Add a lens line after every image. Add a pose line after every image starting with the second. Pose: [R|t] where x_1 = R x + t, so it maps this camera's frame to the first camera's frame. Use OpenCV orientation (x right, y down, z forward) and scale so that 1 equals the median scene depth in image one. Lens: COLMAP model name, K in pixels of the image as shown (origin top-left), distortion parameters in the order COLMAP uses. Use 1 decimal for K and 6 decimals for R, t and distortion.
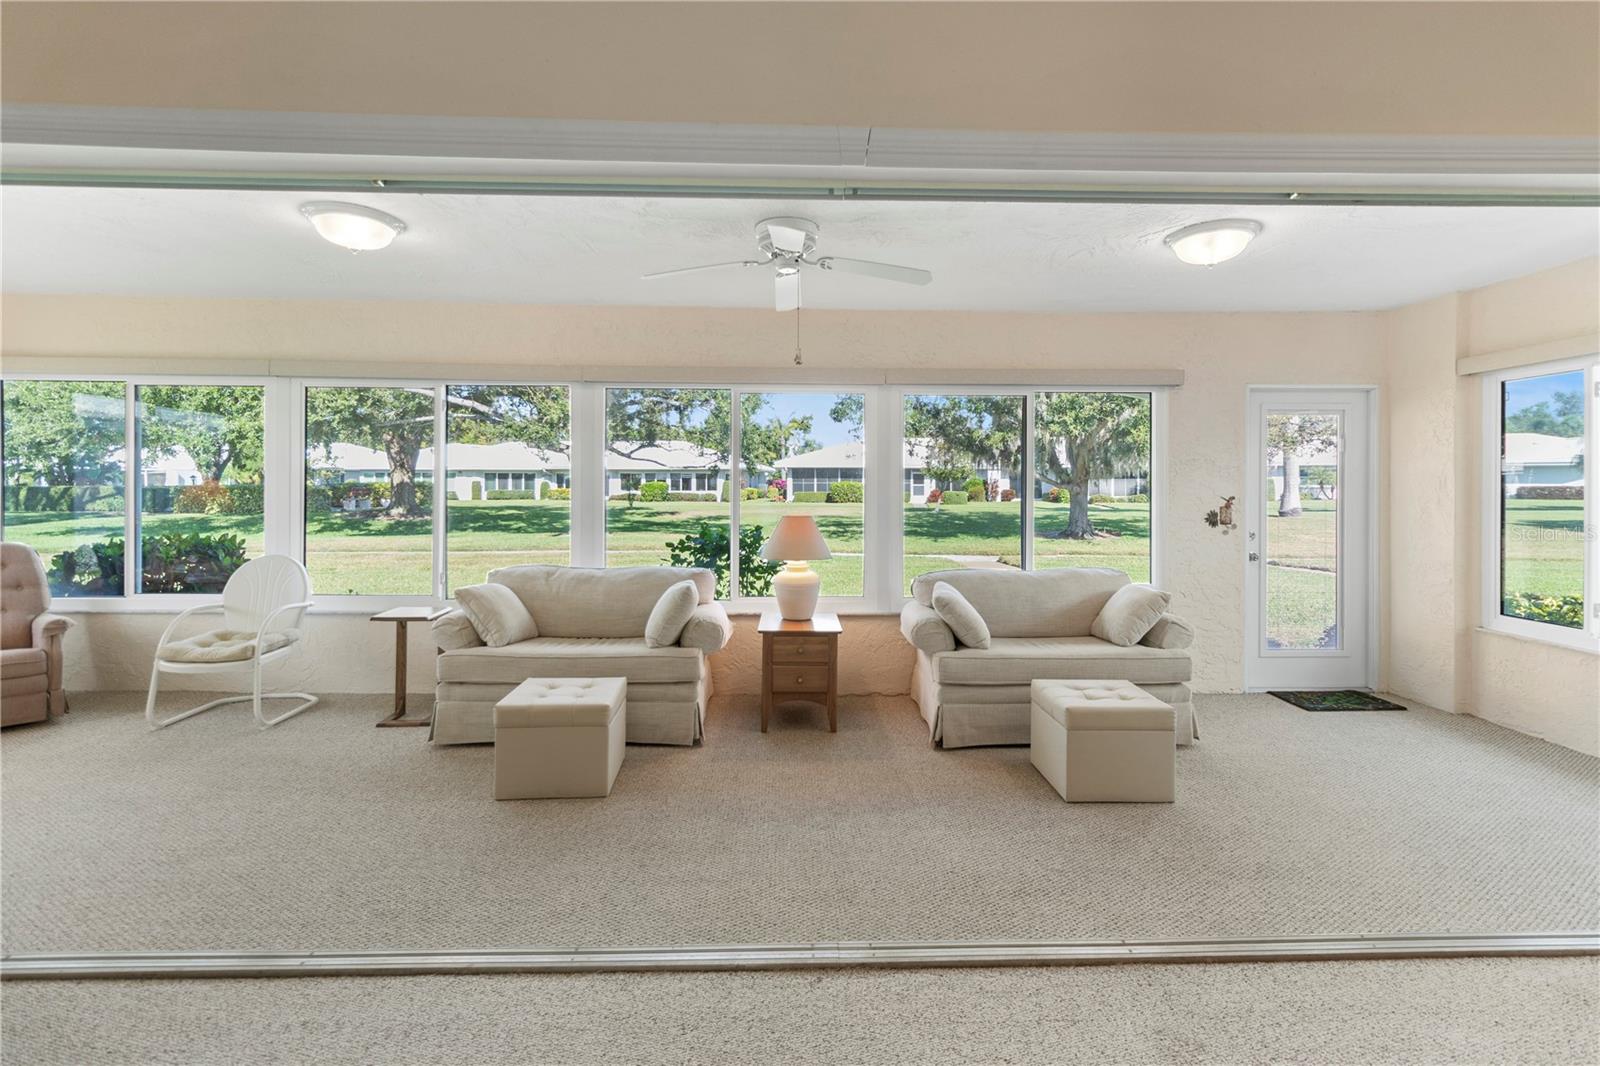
lens RADIAL K [[752.4, 0, 811.5], [0, 752.4, 485.8], [0, 0, 1]] dist [0.001878, 0.000276]
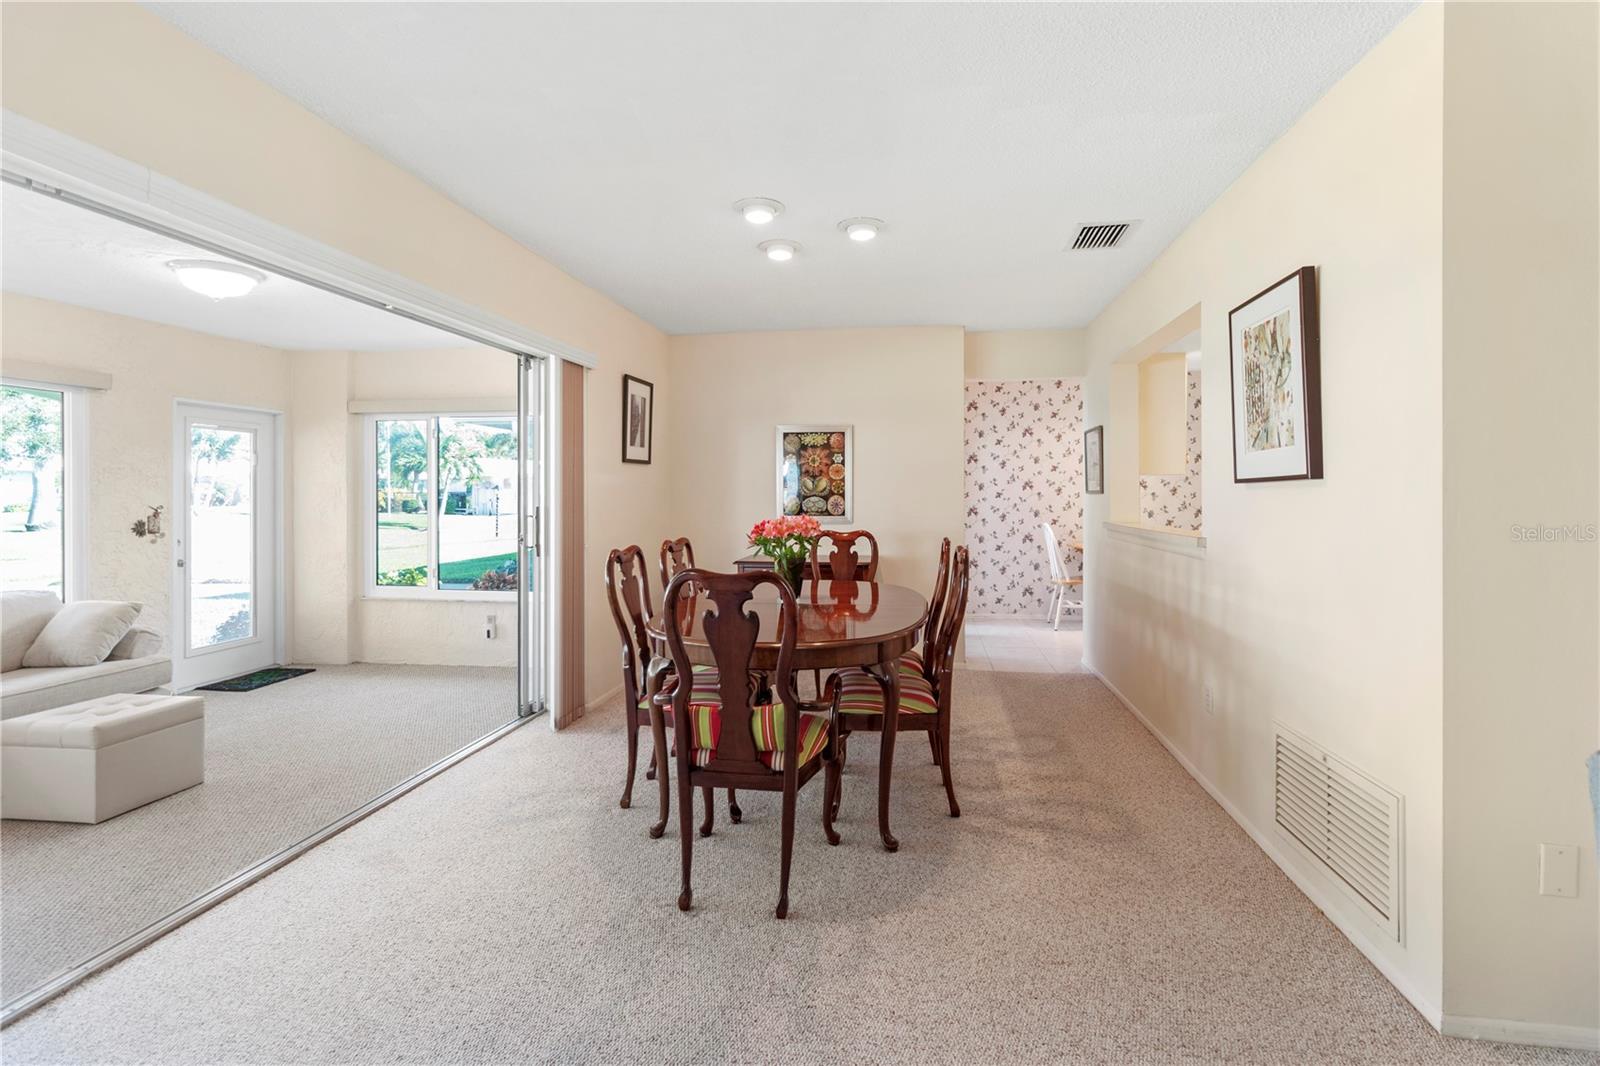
lens RADIAL K [[752.4, 0, 814.4], [0, 752.4, 487.4], [0, 0, 1]] dist [0.001878, 0.000276]
pose [[0.176694, 0.004082, 0.984257, -0.329867], [0.005865, 0.999969, -0.005200, -0.000155], [-0.984248, 0.006692, 0.176664, -0.056929]]
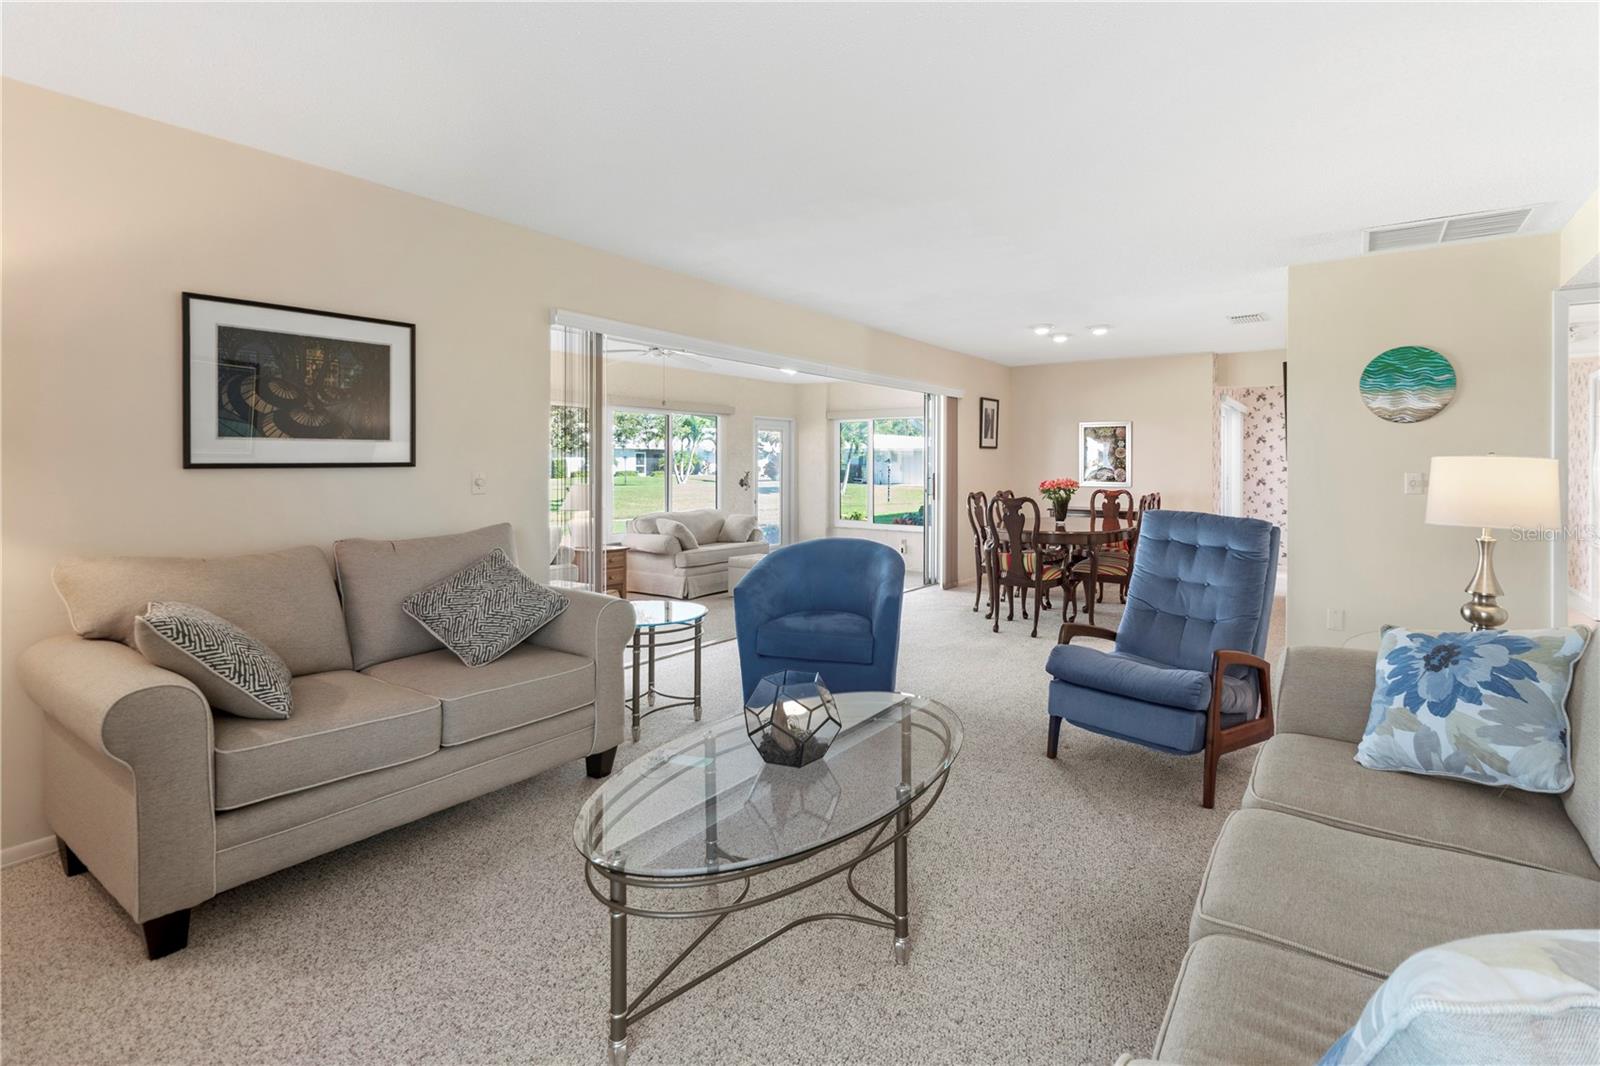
lens RADIAL K [[752.4, 0, 834.1], [0, 752.4, 474.9], [0, 0, 1]] dist [0.001878, 0.000276]
pose [[0.596611, -0.010599, 0.802461, -1.041013], [0.001297, 0.999924, 0.012243, -0.000961], [-0.802530, -0.006263, 0.596579, -0.425562]]
